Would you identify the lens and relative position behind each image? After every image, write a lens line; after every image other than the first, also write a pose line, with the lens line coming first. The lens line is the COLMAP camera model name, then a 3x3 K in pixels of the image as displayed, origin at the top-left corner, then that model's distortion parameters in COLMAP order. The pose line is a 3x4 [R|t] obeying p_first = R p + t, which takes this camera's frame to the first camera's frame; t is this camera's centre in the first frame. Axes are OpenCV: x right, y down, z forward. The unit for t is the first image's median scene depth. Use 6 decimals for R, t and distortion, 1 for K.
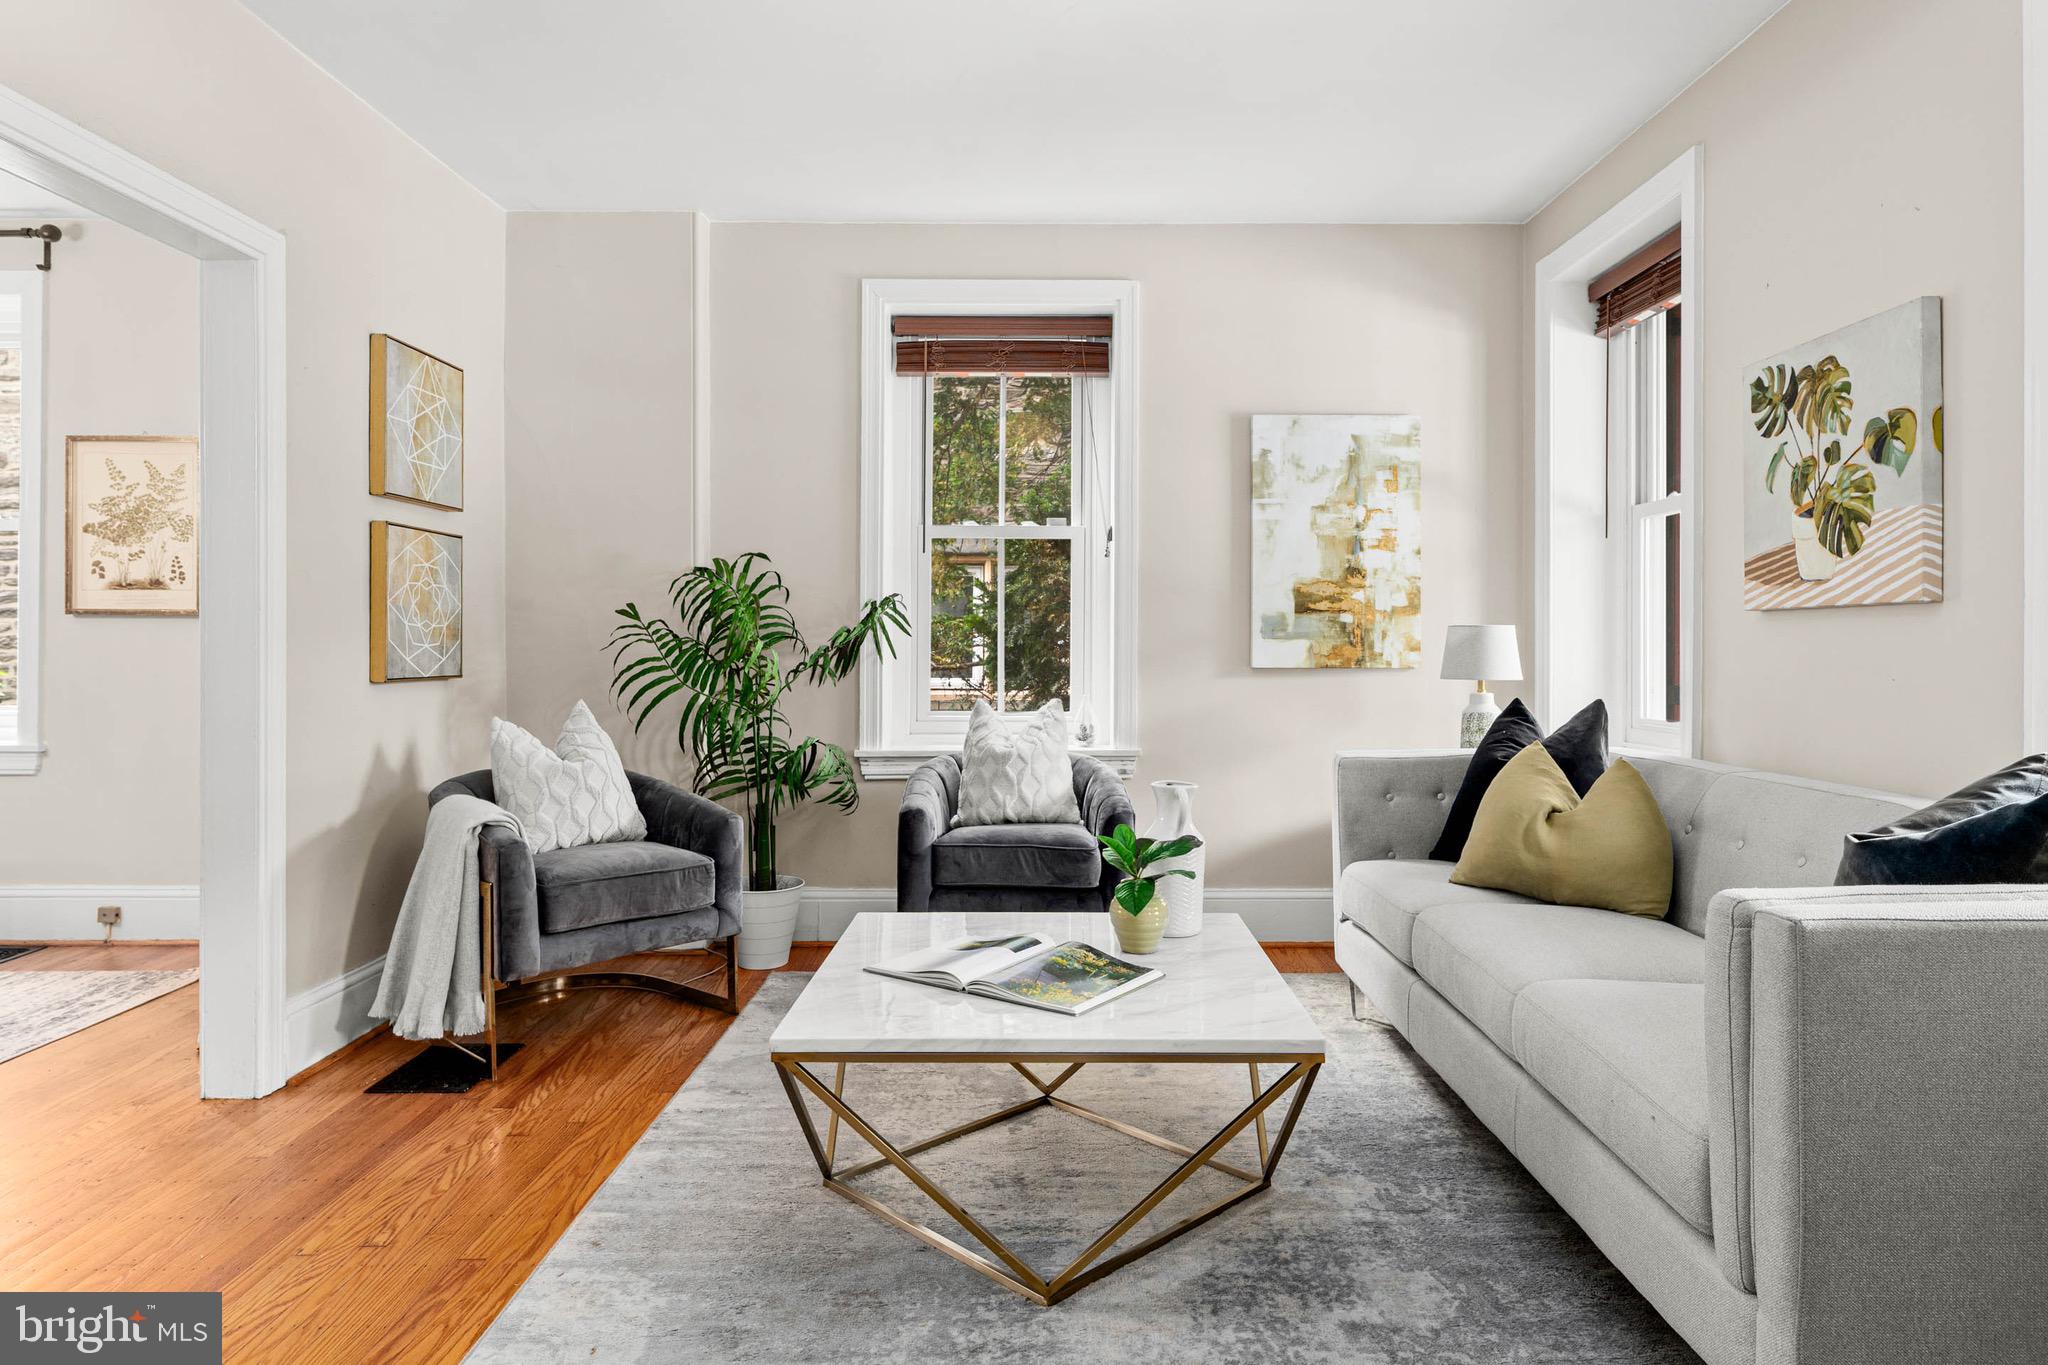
lens RADIAL K [[1180.5, 0, 1034.6], [0, 1180.5, 651.9], [0, 0, 1]] dist [0.002412, -0.004118]
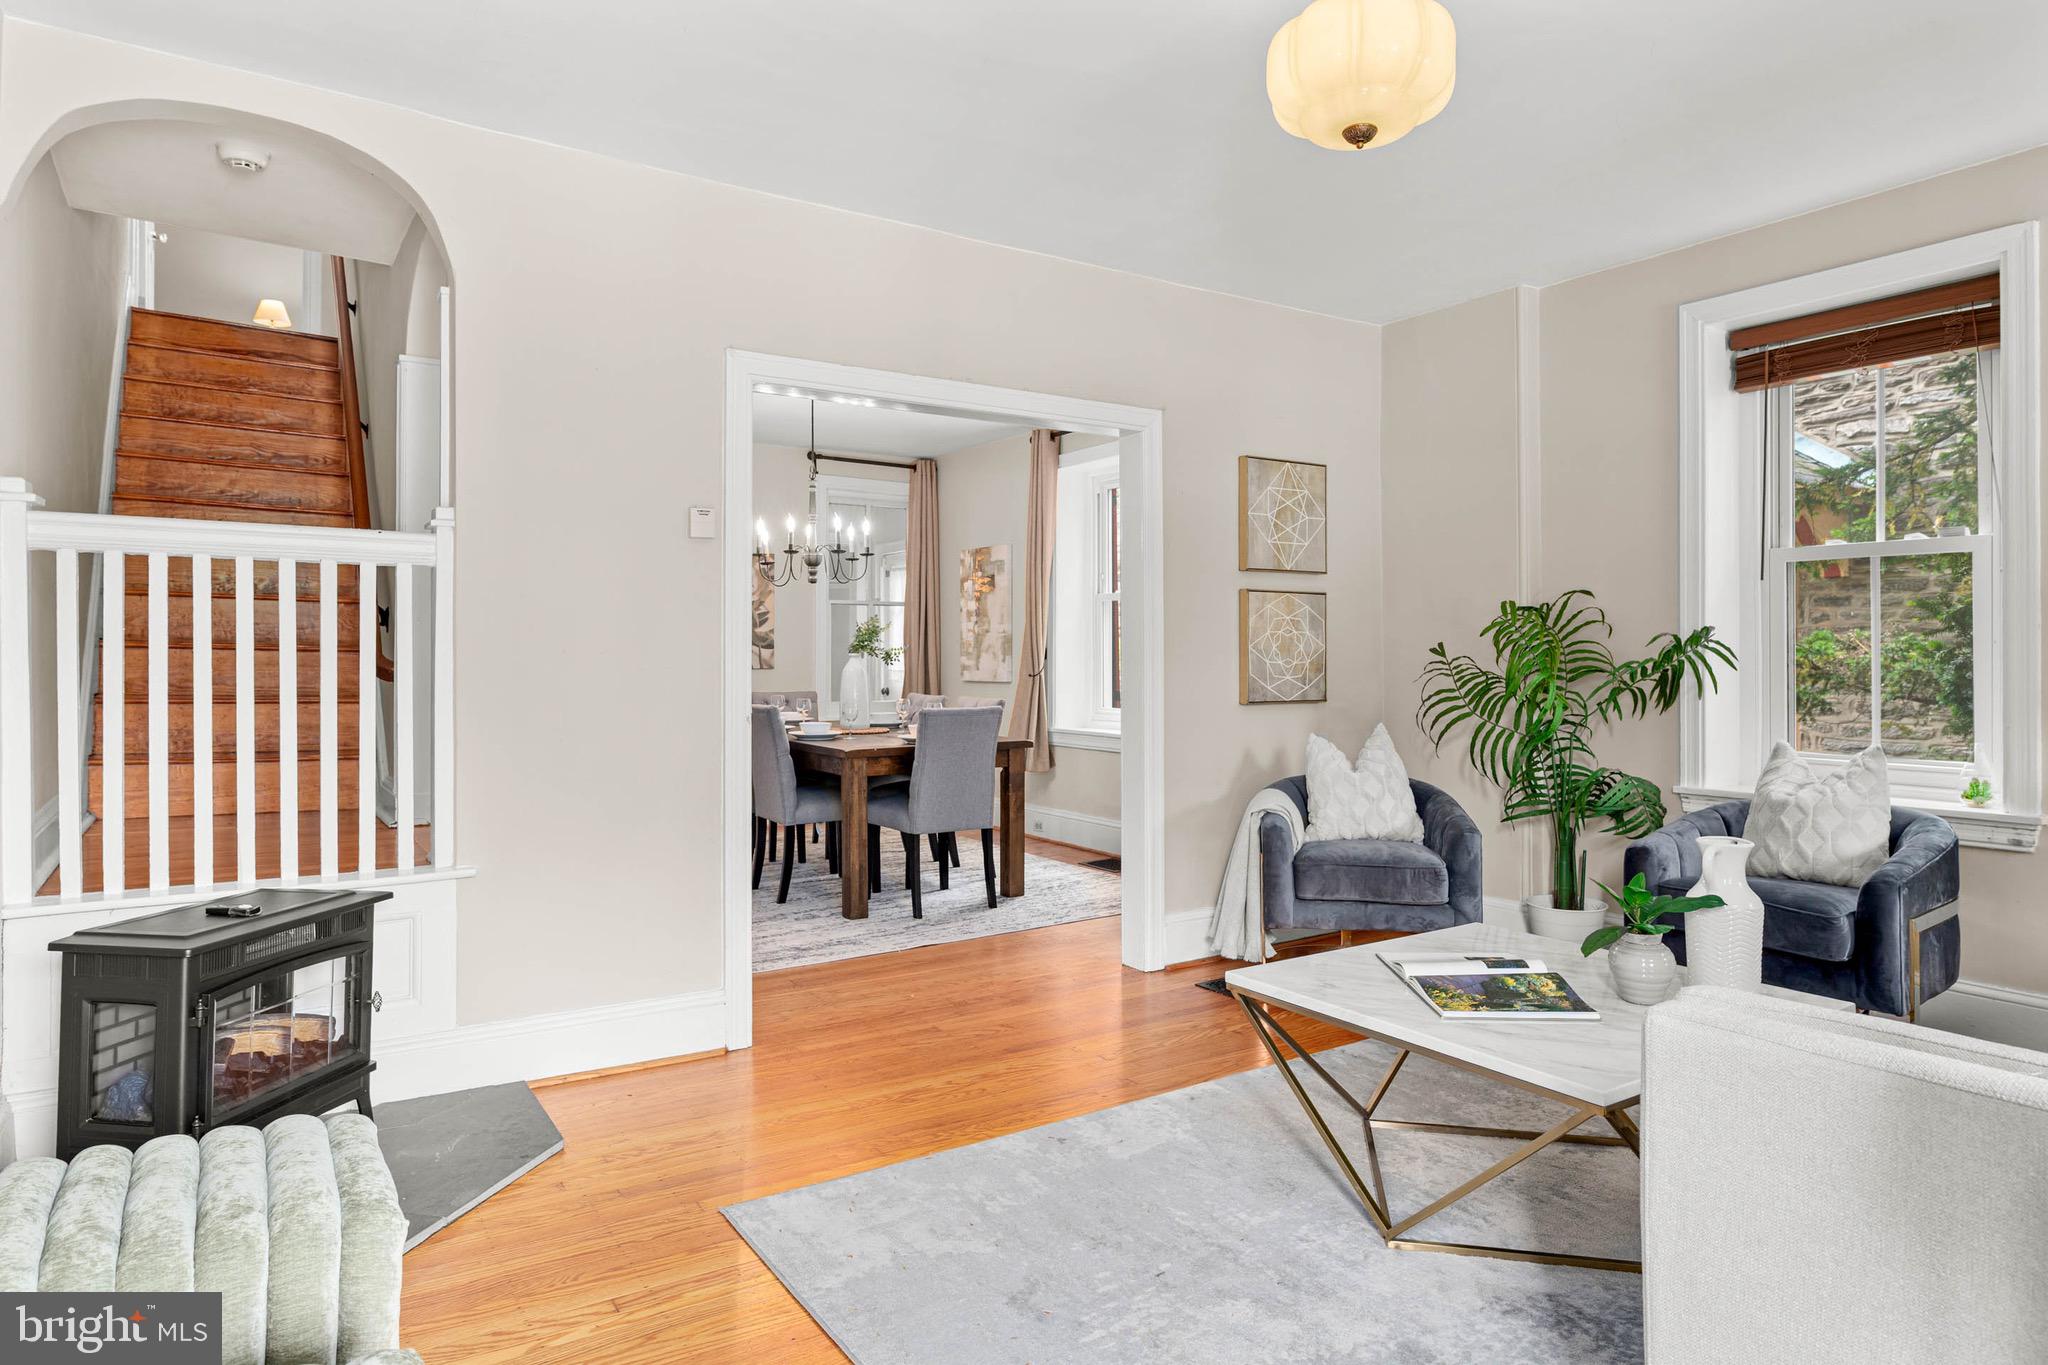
lens RADIAL K [[1180.5, 0, 1037.7], [0, 1180.5, 652.3], [0, 0, 1]] dist [0.002412, -0.004118]
pose [[0.557040, -0.006774, -0.830458, 0.461801], [-0.003038, 0.999943, -0.010195, -0.020313], [0.830480, 0.008202, 0.556988, 0.015428]]
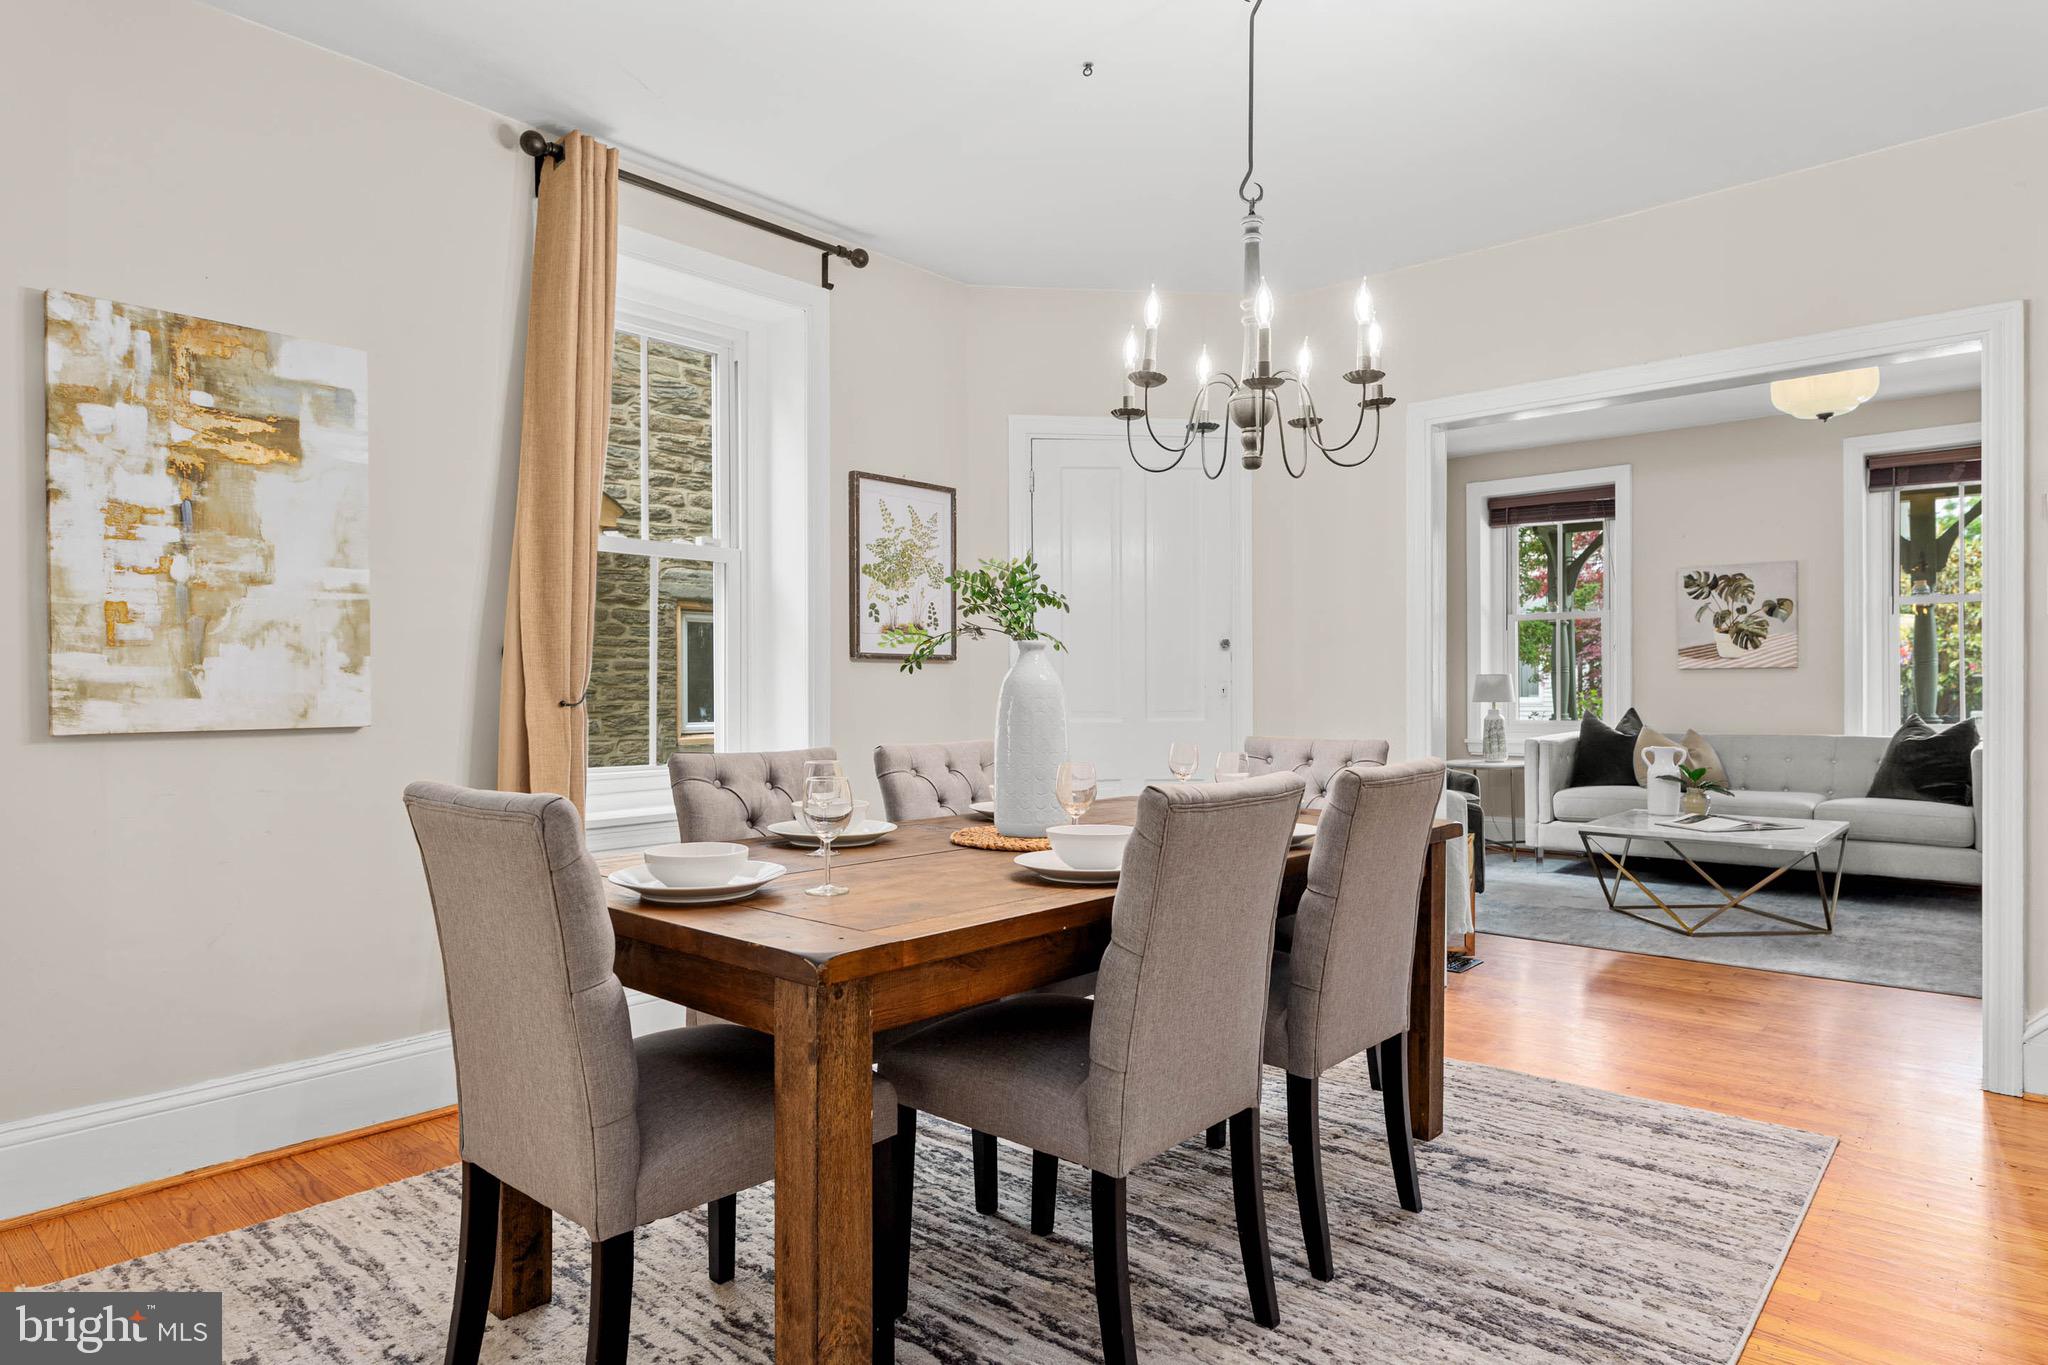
lens RADIAL K [[1180.5, 0, 1028.5], [0, 1180.5, 686.5], [0, 0, 1]] dist [0.002412, -0.004118]
pose [[0.664046, -0.005704, 0.747670, -1.785799], [0.012009, 0.999923, -0.003037, -0.006186], [-0.747595, 0.010996, 0.664064, 0.330607]]
